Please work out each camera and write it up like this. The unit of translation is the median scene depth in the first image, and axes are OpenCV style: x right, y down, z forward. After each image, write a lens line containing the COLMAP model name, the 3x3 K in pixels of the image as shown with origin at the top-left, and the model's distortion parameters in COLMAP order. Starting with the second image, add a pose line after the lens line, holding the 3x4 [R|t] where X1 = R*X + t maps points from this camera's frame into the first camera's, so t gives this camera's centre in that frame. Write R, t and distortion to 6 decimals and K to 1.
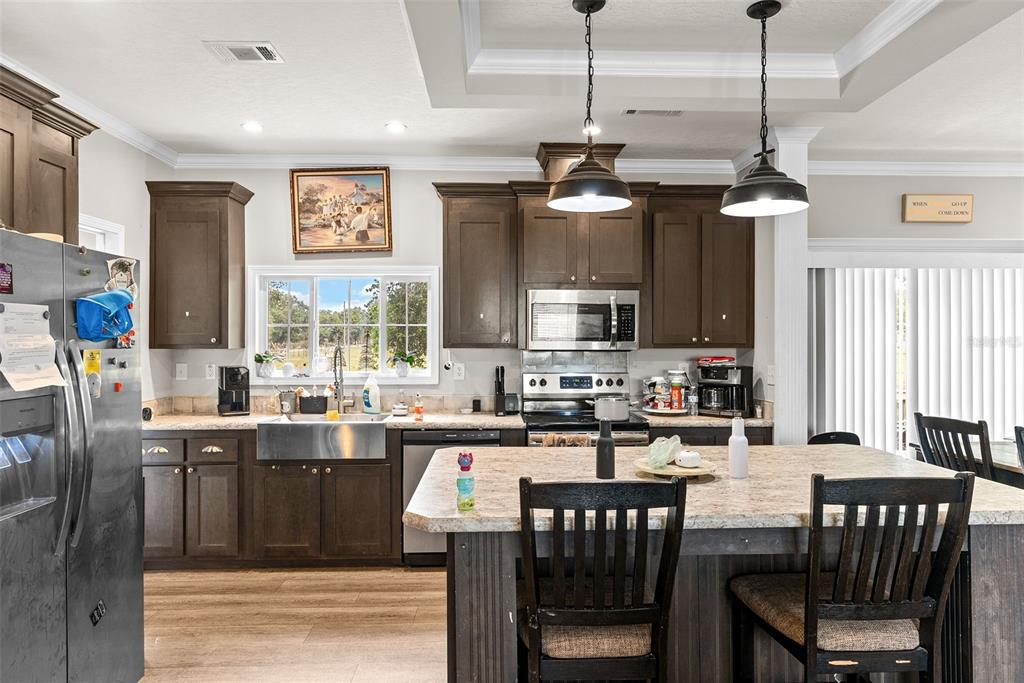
lens RADIAL K [[639.1, 0, 514.5], [0, 639.1, 334.4], [0, 0, 1]] dist [0.000738, 0.000159]
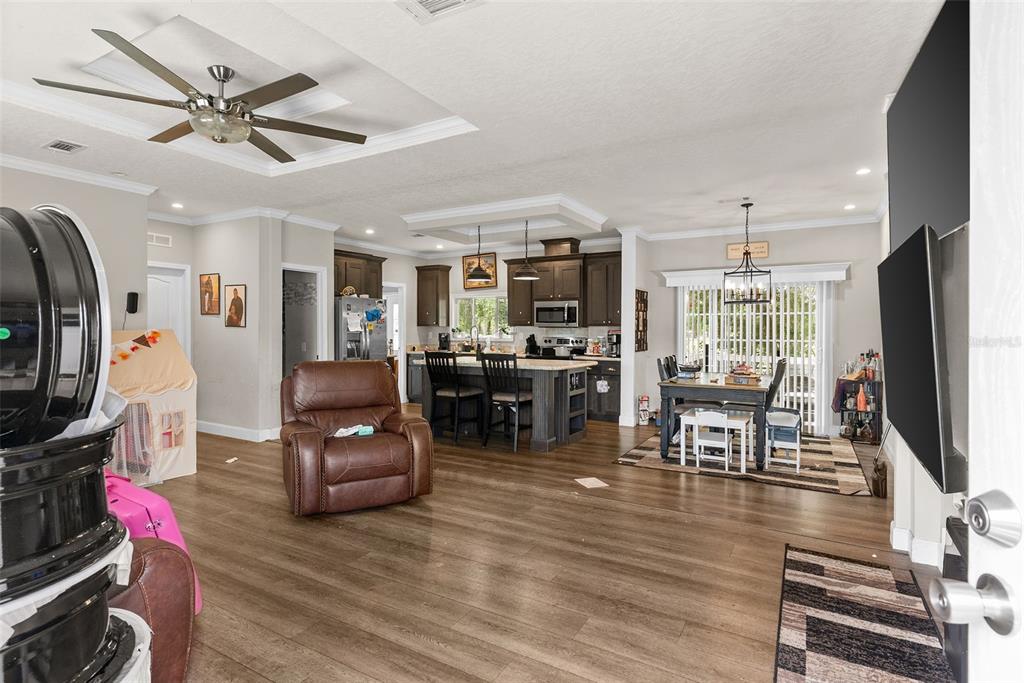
lens RADIAL K [[520.8, 0, 510.5], [0, 520.8, 336.4], [0, 0, 1]] dist [0.001793, 0.000538]
pose [[0.844094, 0.010875, -0.536084, 0.942986], [-0.000182, 0.999800, 0.019995, 0.020323], [0.536195, -0.016780, 0.843928, -0.668084]]
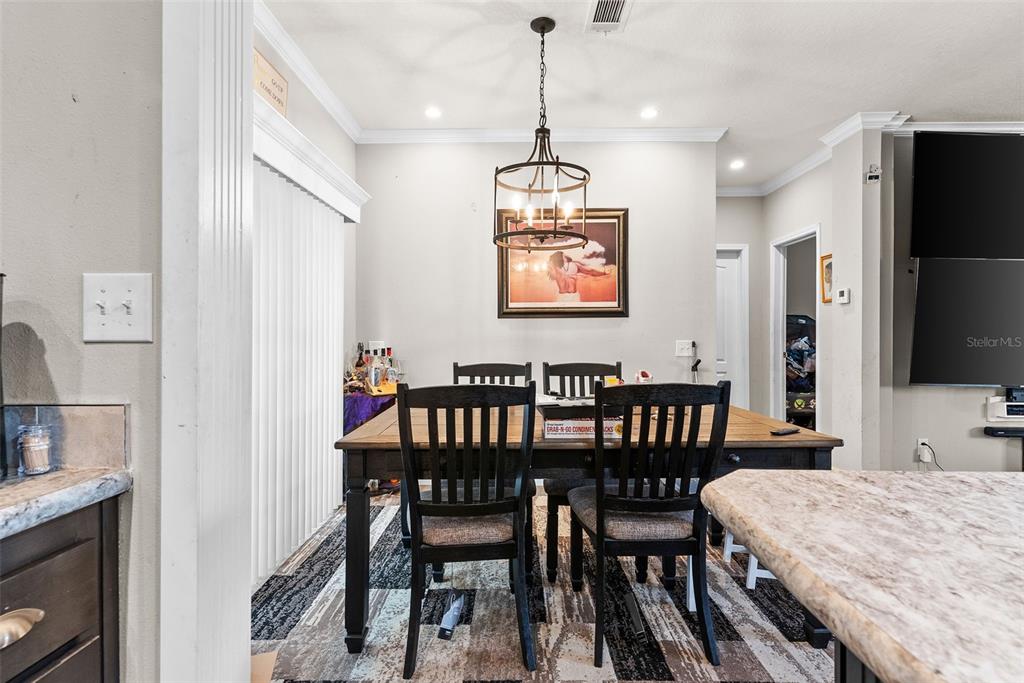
lens RADIAL K [[505.6, 0, 524.5], [0, 505.6, 335.2], [0, 0, 1]] dist [0.000120, 0.000120]
pose [[0.029735, 0.002788, 0.999554, 0.171794], [-0.010632, 0.999940, -0.002473, 0.068500], [-0.999501, -0.010553, 0.029763, 0.750531]]
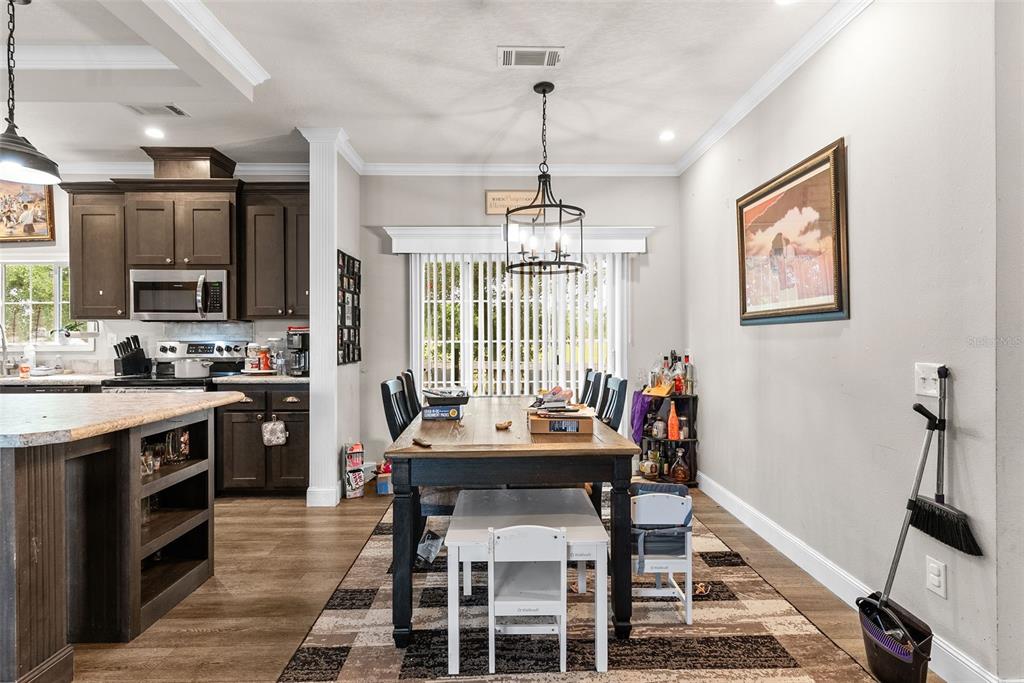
lens RADIAL K [[491.7, 0, 512.3], [0, 491.7, 334.8], [0, 0, 1]] dist [0.000889, -0.000276]
pose [[0.999811, -0.003719, -0.019091, 0.711796], [0.003838, 0.999973, 0.006192, 0.045988], [0.019068, -0.006264, 0.999799, 0.086413]]
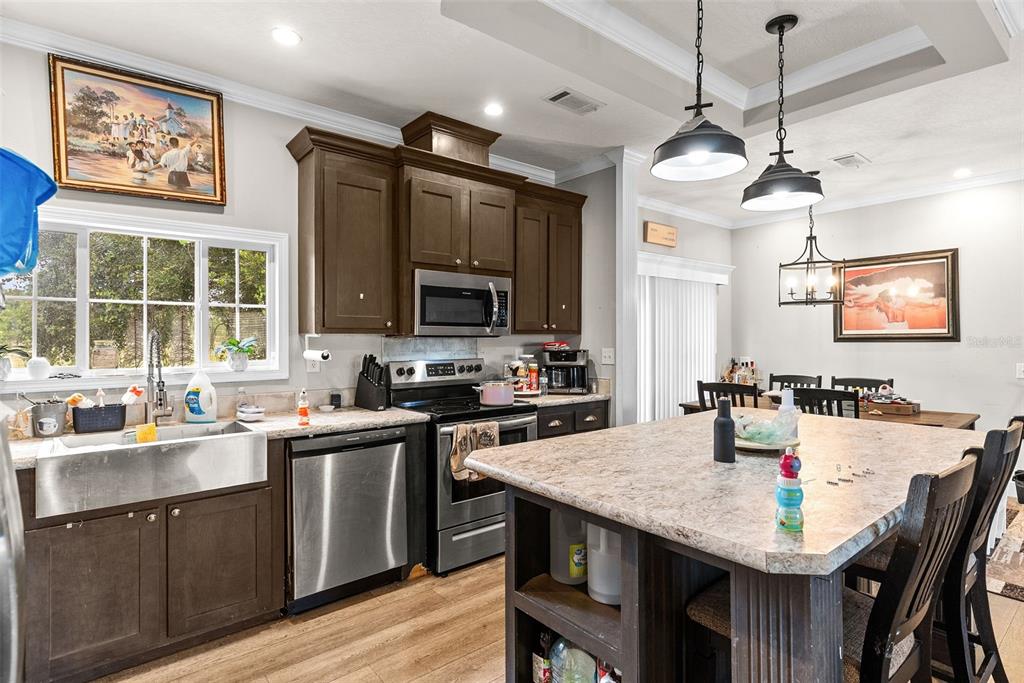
lens RADIAL K [[520.8, 0, 510.5], [0, 520.8, 336.4], [0, 0, 1]] dist [0.001793, 0.000538]
pose [[0.797104, -0.000747, 0.603841, -0.302445], [-0.002556, 0.999986, 0.004611, 0.020822], [-0.603836, -0.005219, 0.797091, 0.309072]]
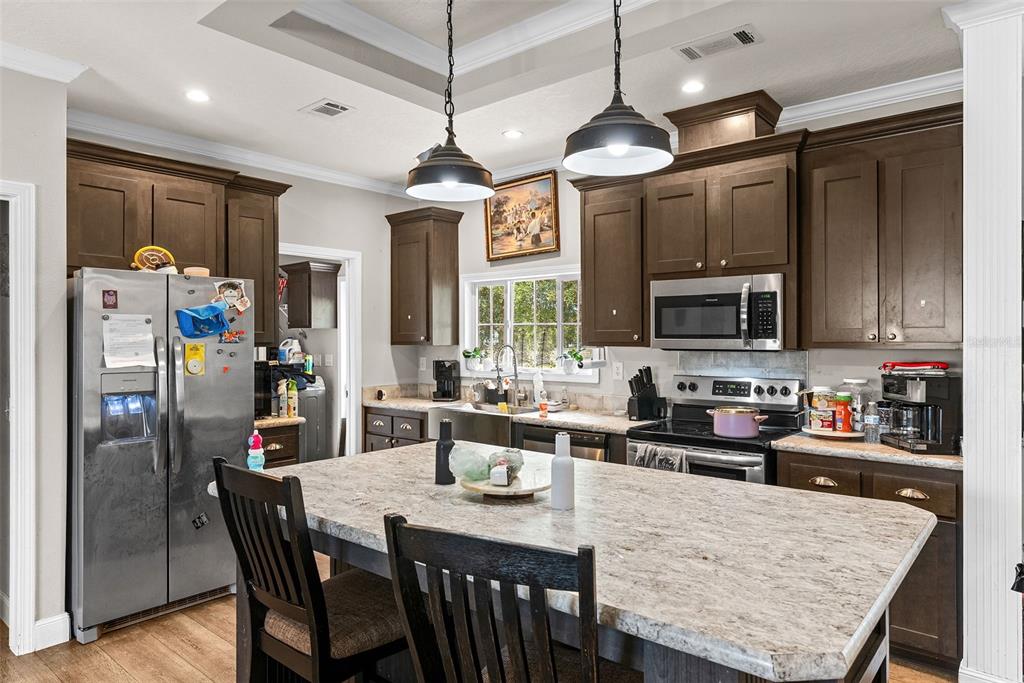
lens RADIAL K [[639.1, 0, 514.5], [0, 639.1, 334.4], [0, 0, 1]] dist [0.000738, 0.000159]
pose [[0.745195, -0.005259, -0.666826, 0.448155], [0.005011, 0.999985, -0.002287, 0.005105], [0.666828, -0.001637, 0.745210, 0.194955]]
